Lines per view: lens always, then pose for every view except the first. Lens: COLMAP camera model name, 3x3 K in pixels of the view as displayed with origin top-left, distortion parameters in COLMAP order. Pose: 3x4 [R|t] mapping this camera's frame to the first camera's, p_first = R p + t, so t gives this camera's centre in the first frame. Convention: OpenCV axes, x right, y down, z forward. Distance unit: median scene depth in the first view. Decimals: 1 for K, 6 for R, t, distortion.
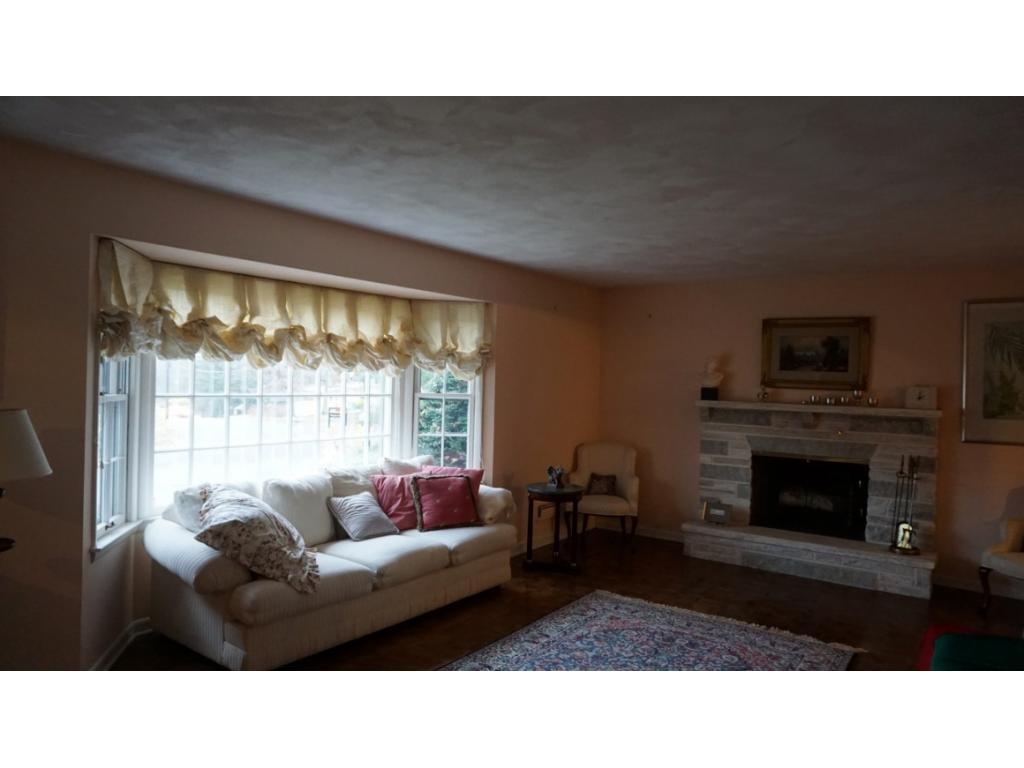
lens RADIAL K [[678.4, 0, 518.6], [0, 678.4, 385.0], [0, 0, 1]] dist [-0.046631, 0.016656]
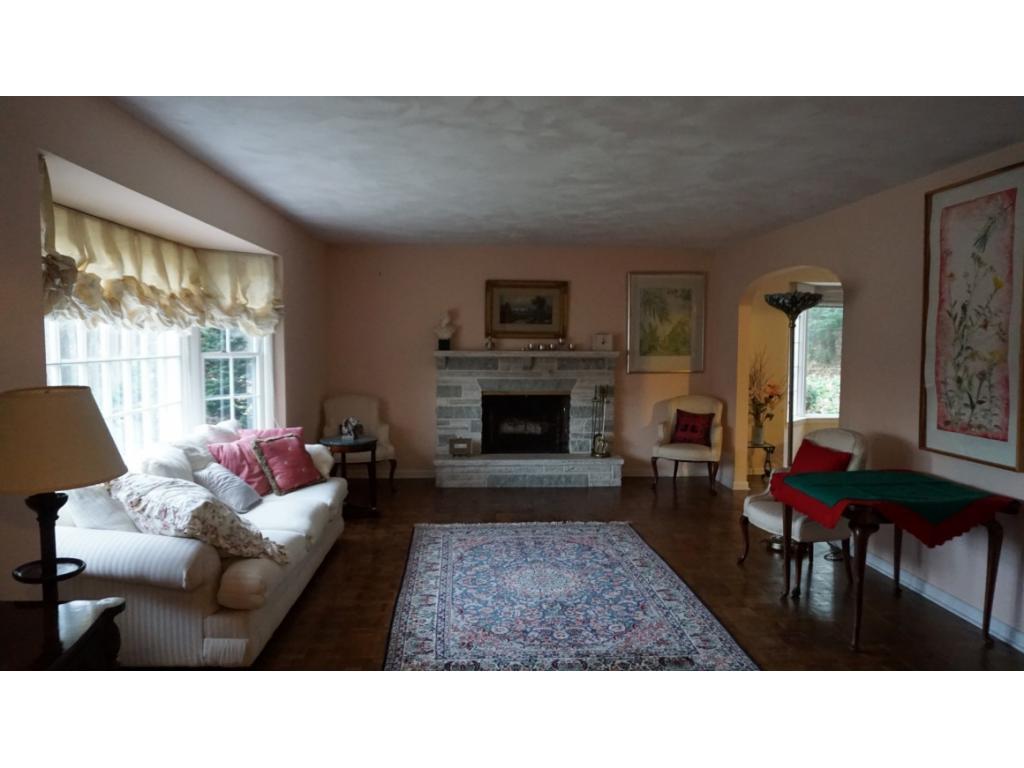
lens RADIAL K [[678.4, 0, 507.5], [0, 678.4, 382.0], [0, 0, 1]] dist [-0.046631, 0.016656]
pose [[0.777064, -0.063906, 0.626169, -0.412842], [0.024075, 0.997122, 0.071889, -0.004714], [-0.628961, -0.040787, 0.776366, 0.049447]]
